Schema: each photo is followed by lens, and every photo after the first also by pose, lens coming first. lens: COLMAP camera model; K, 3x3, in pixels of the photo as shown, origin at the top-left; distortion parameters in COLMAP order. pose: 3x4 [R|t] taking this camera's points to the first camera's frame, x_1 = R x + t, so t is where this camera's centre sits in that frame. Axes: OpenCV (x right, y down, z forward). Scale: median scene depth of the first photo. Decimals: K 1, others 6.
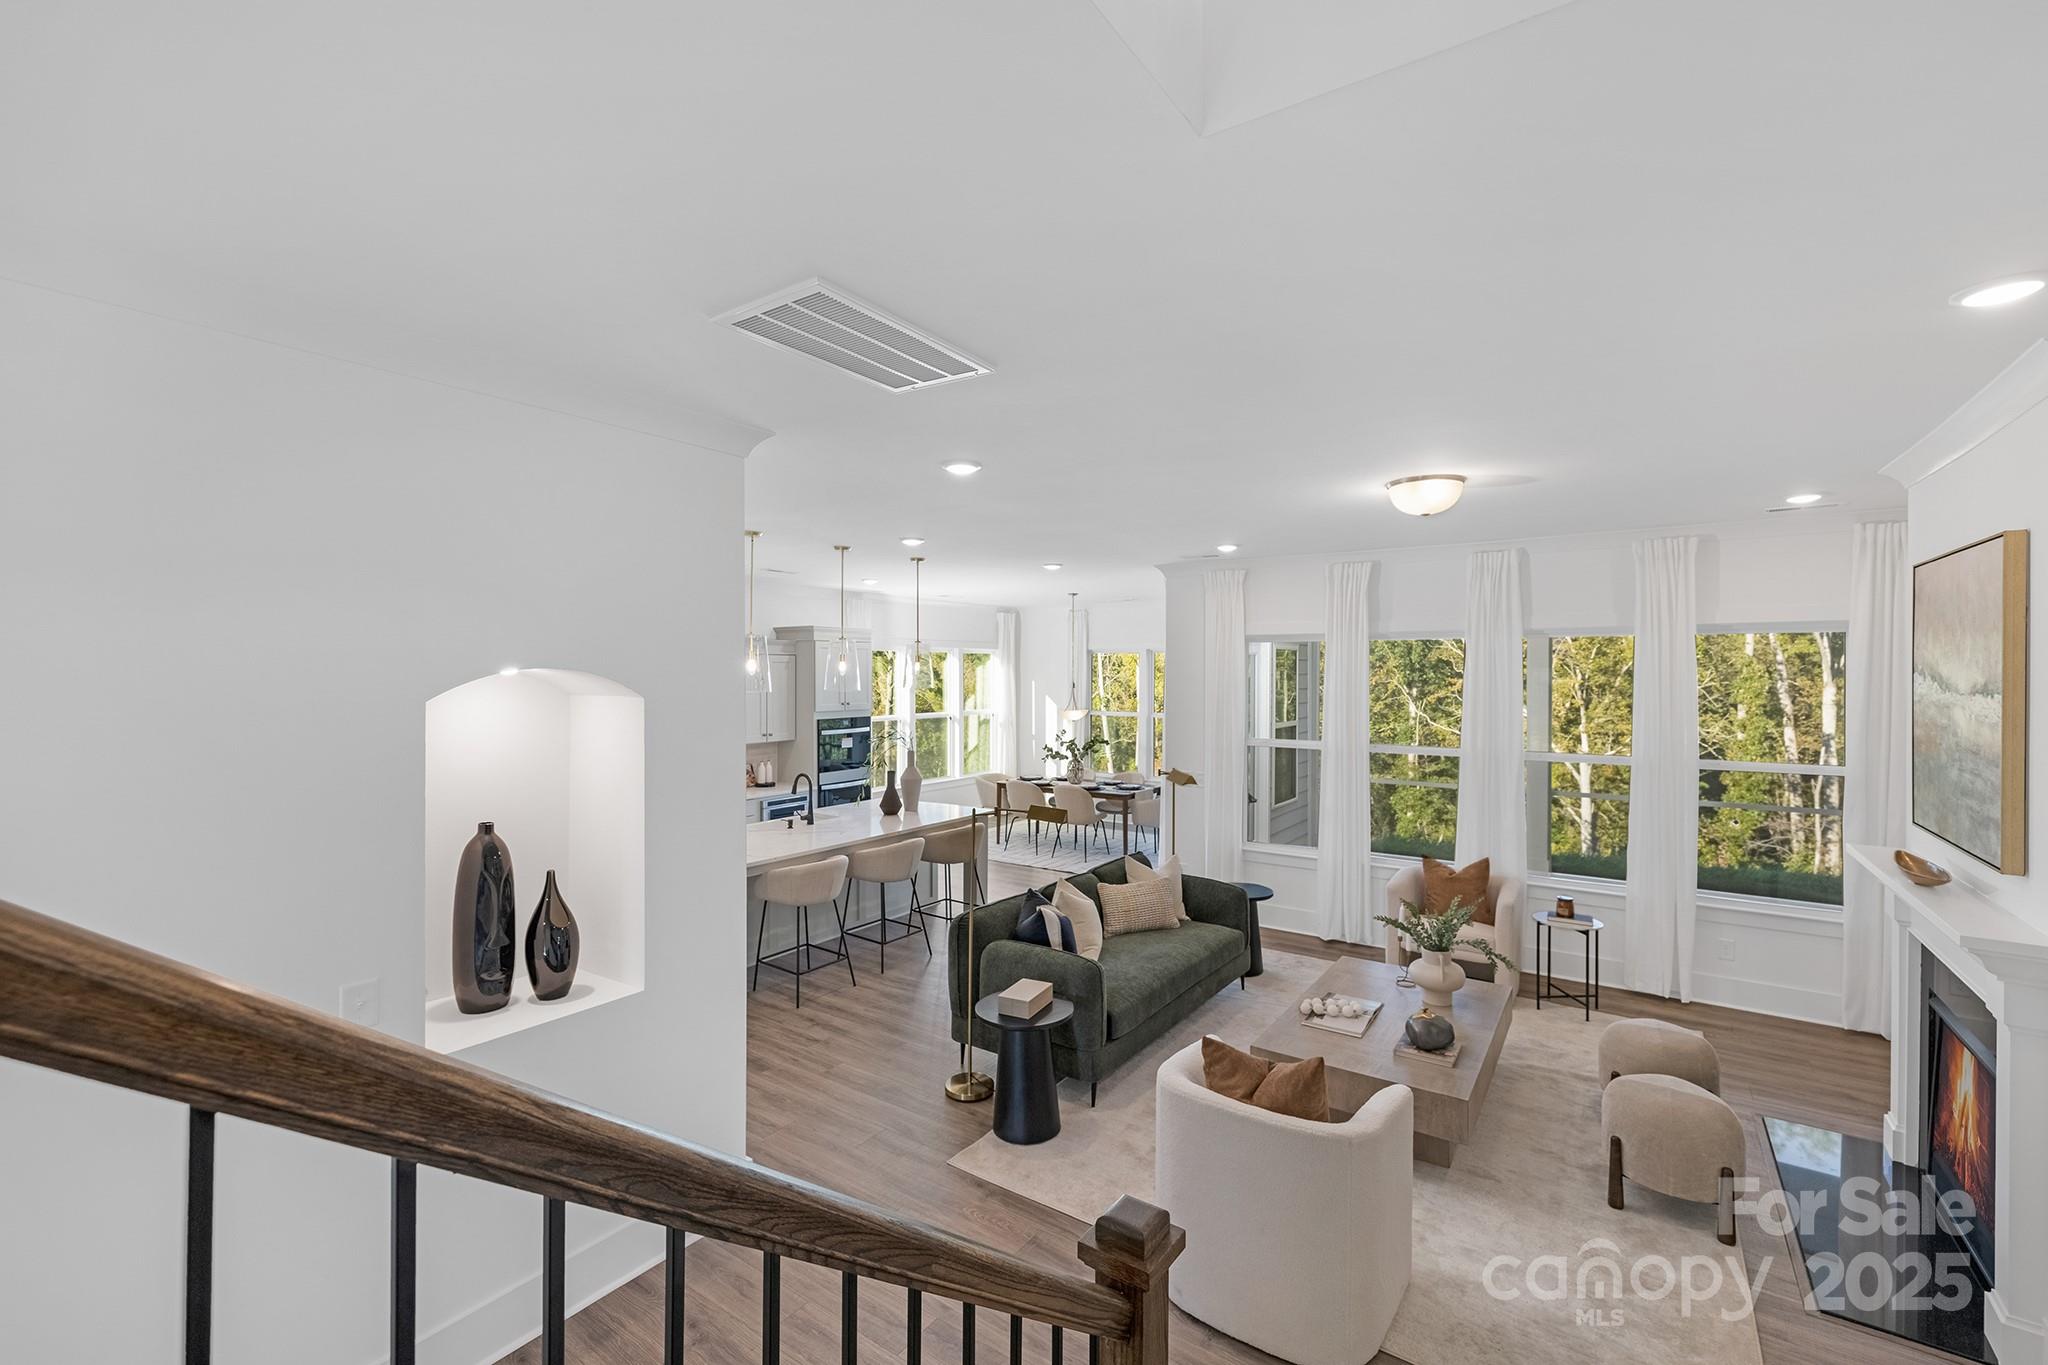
lens RADIAL K [[865.7, 0, 1021.9], [0, 865.7, 665.2], [0, 0, 1]] dist [0.000881, 0.000255]
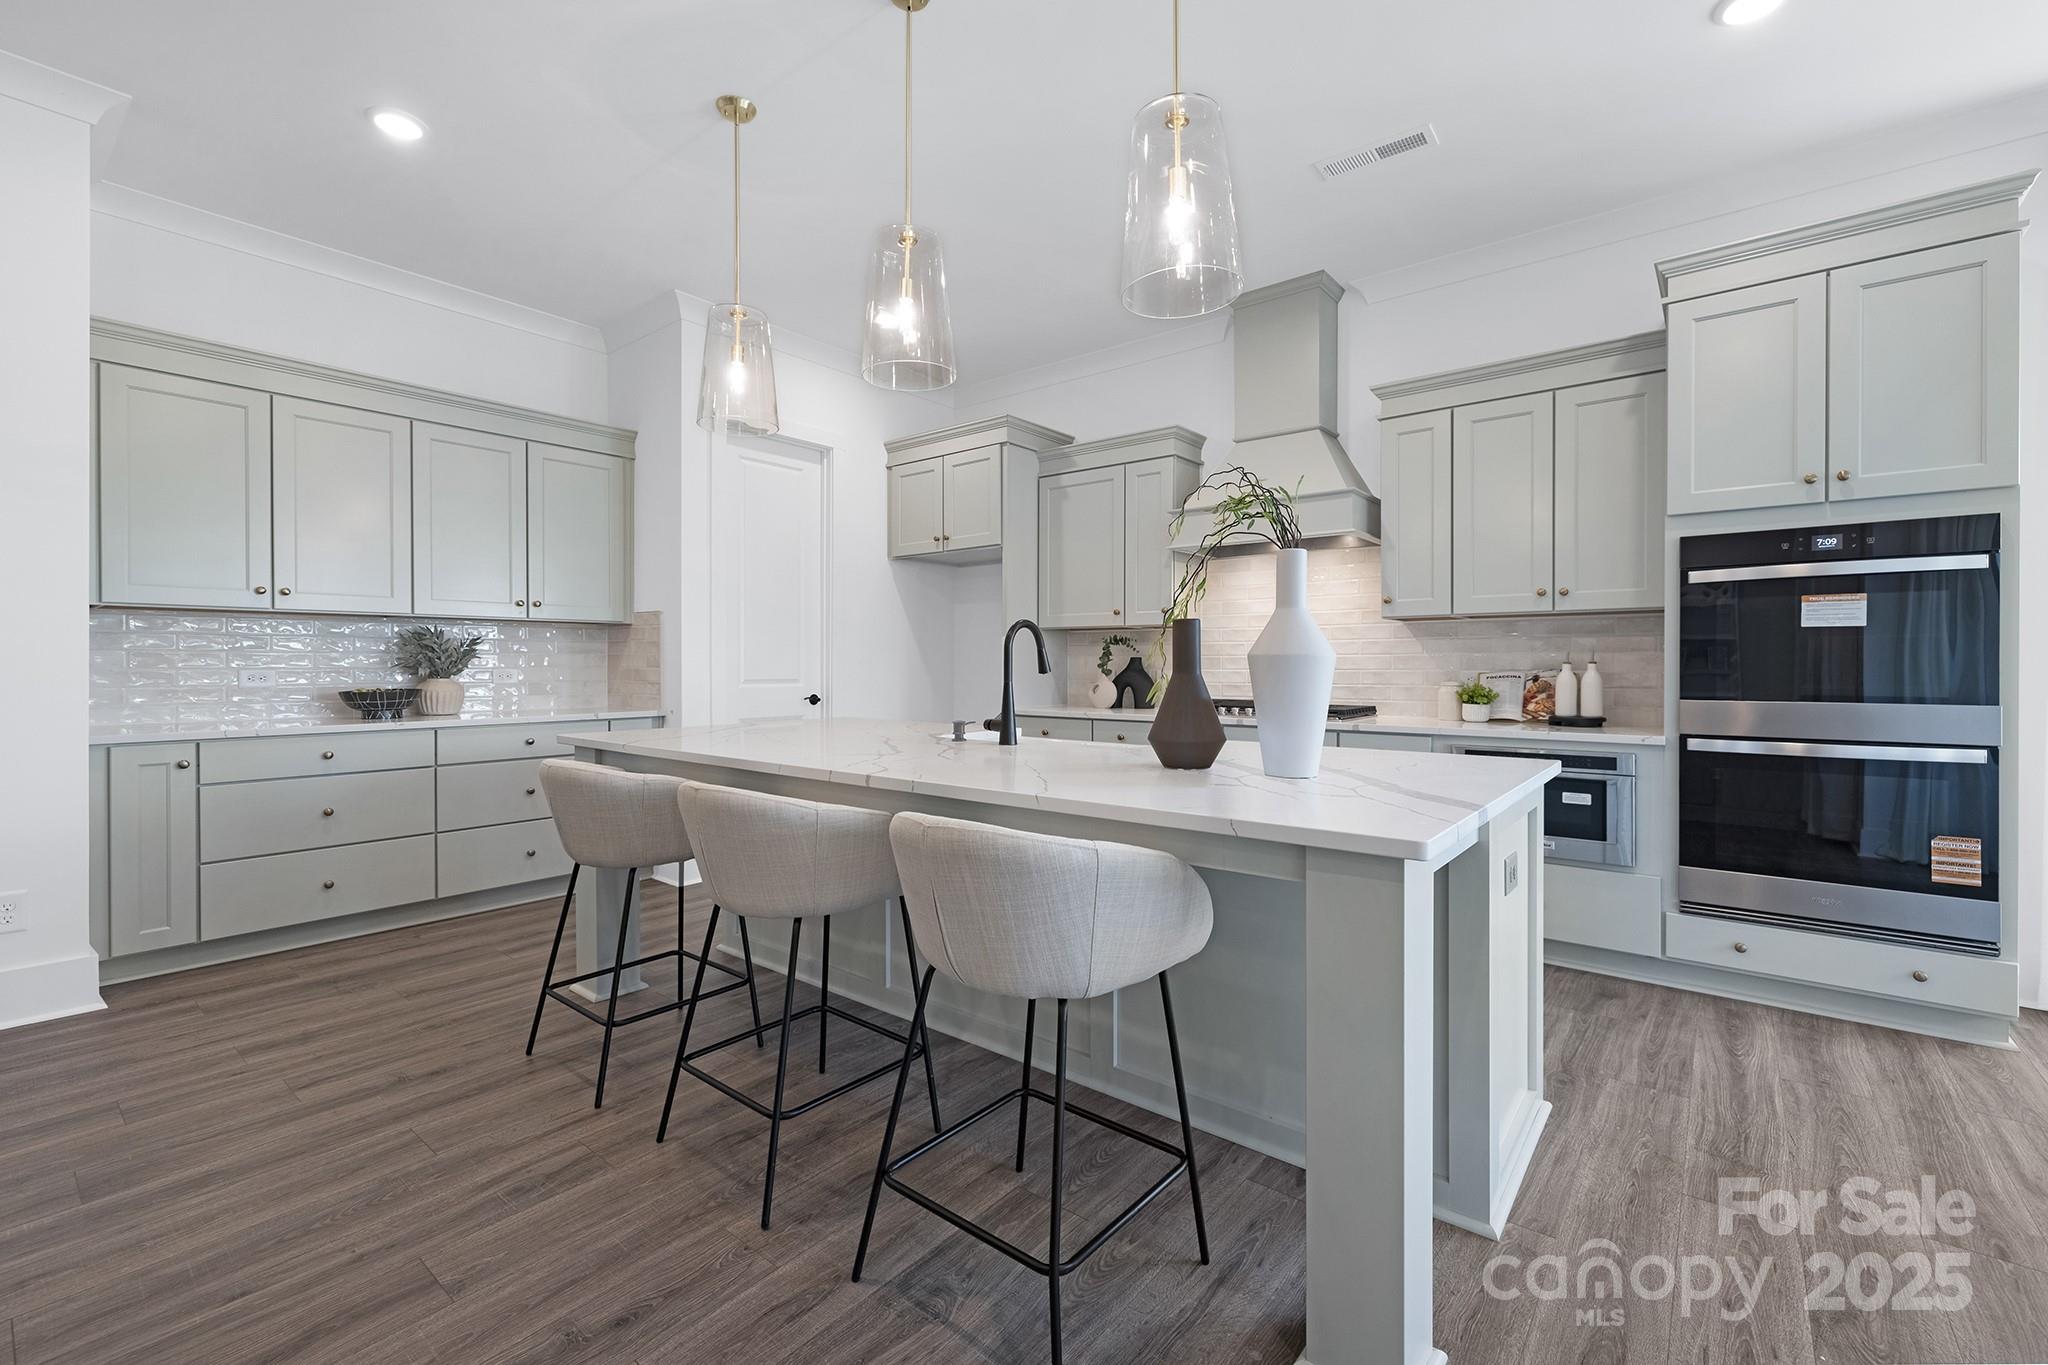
lens RADIAL K [[865.7, 0, 1021.9], [0, 865.7, 665.2], [0, 0, 1]] dist [0.000881, 0.000255]
pose [[-0.072888, 0.001477, -0.997339, 0.192728], [0.005488, 0.999984, 0.001079, 0.185904], [0.997325, -0.005394, -0.072895, 1.305848]]
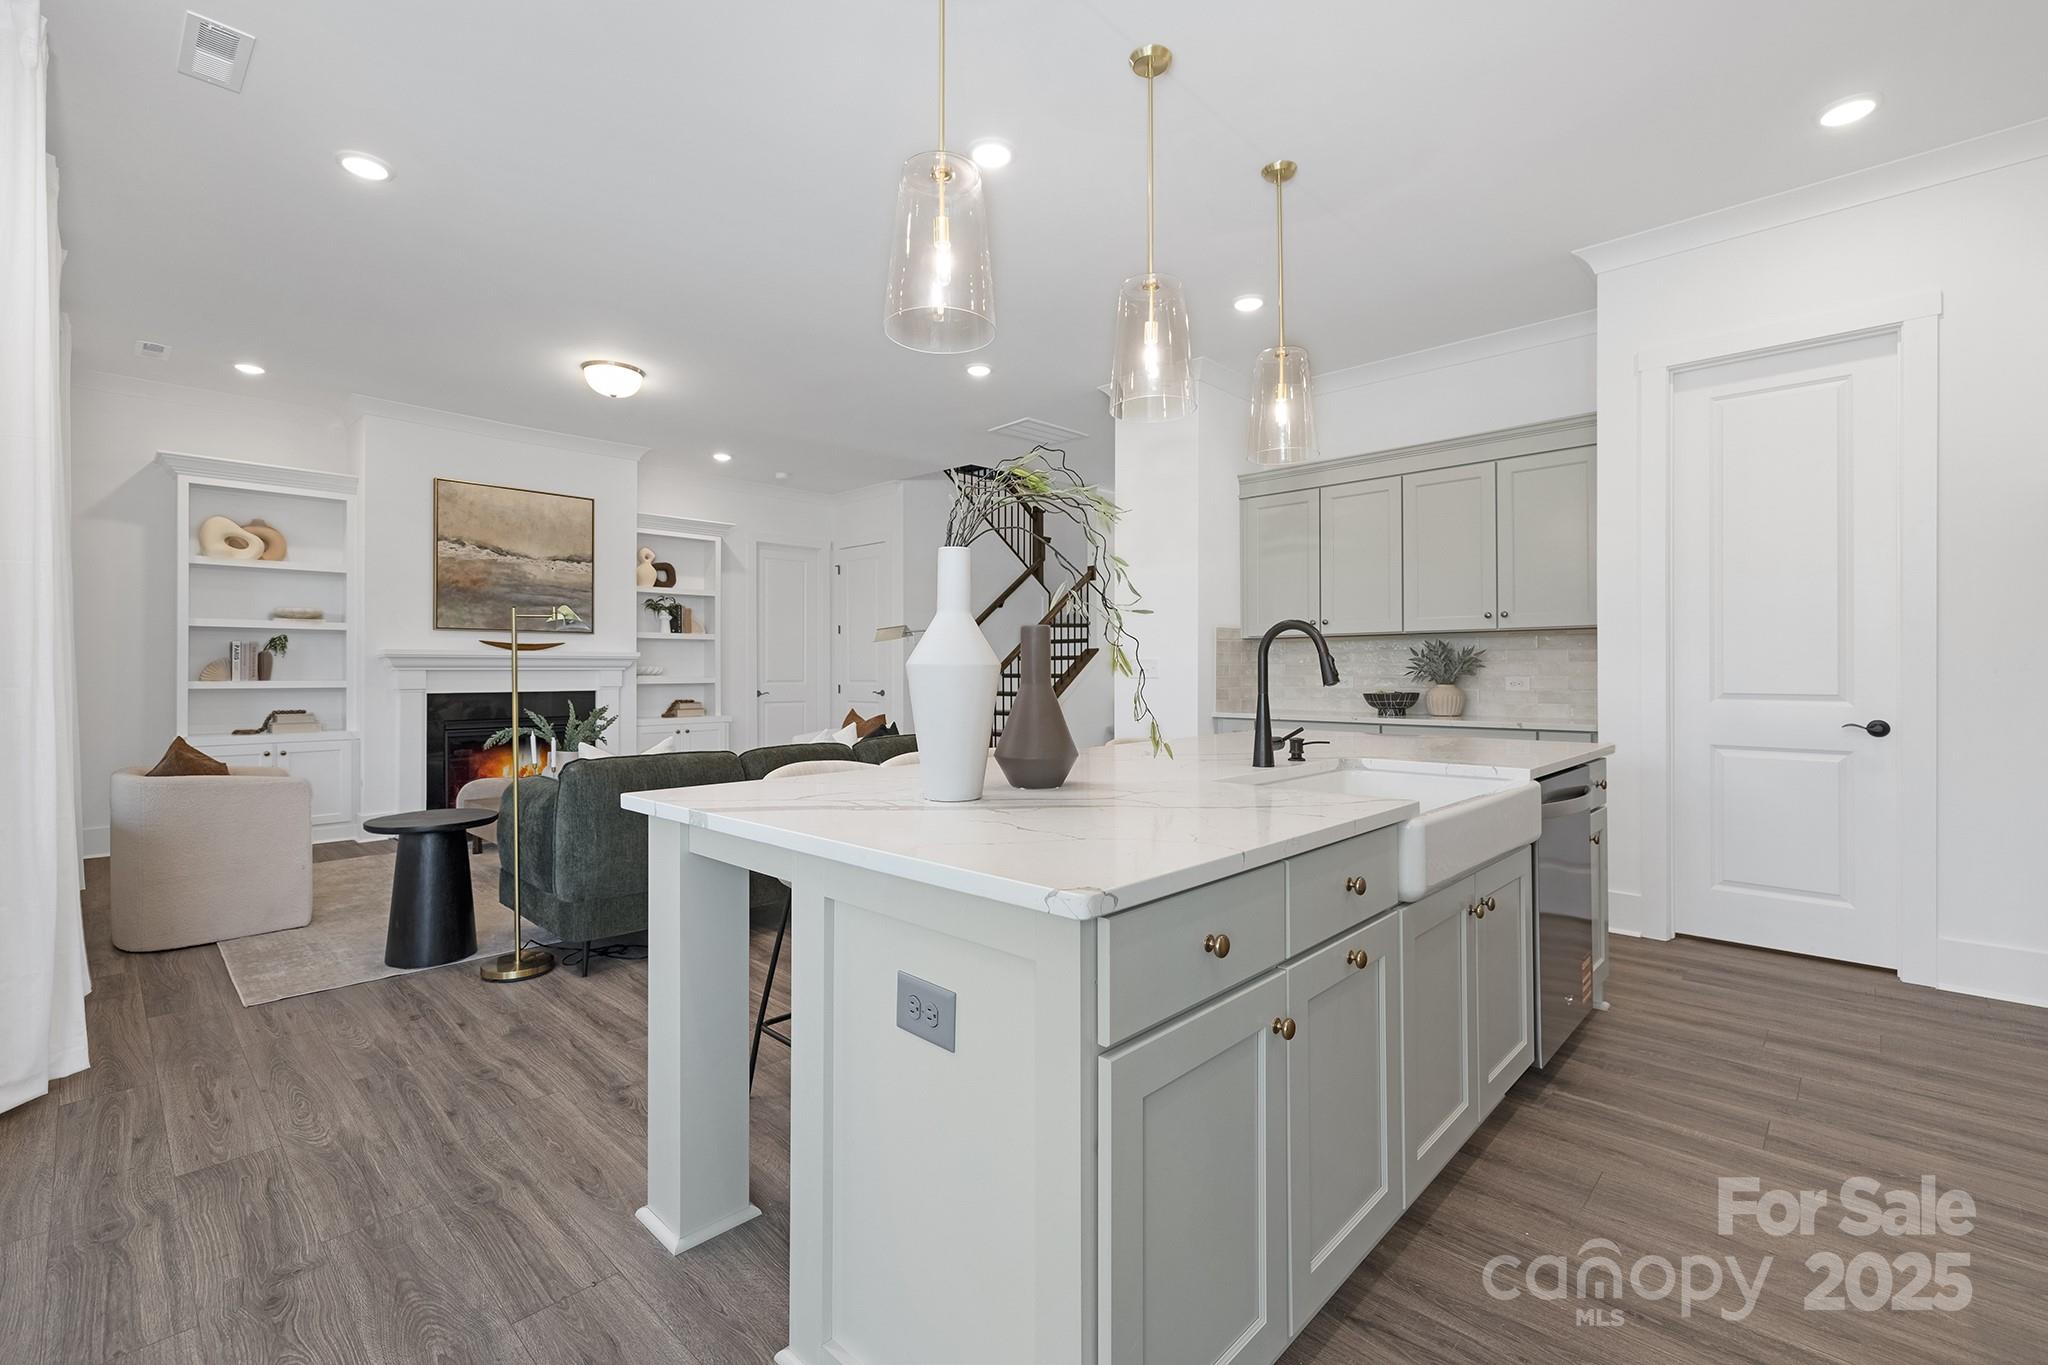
lens RADIAL K [[886.3, 0, 1028.7], [0, 886.3, 669.8], [0, 0, 1]] dist [-0.000875, -0.000023]
pose [[-0.988053, 0.001342, 0.154106, -0.261180], [0.000366, 0.999980, -0.006366, 0.186058], [-0.154112, -0.006234, -0.988034, 1.719478]]
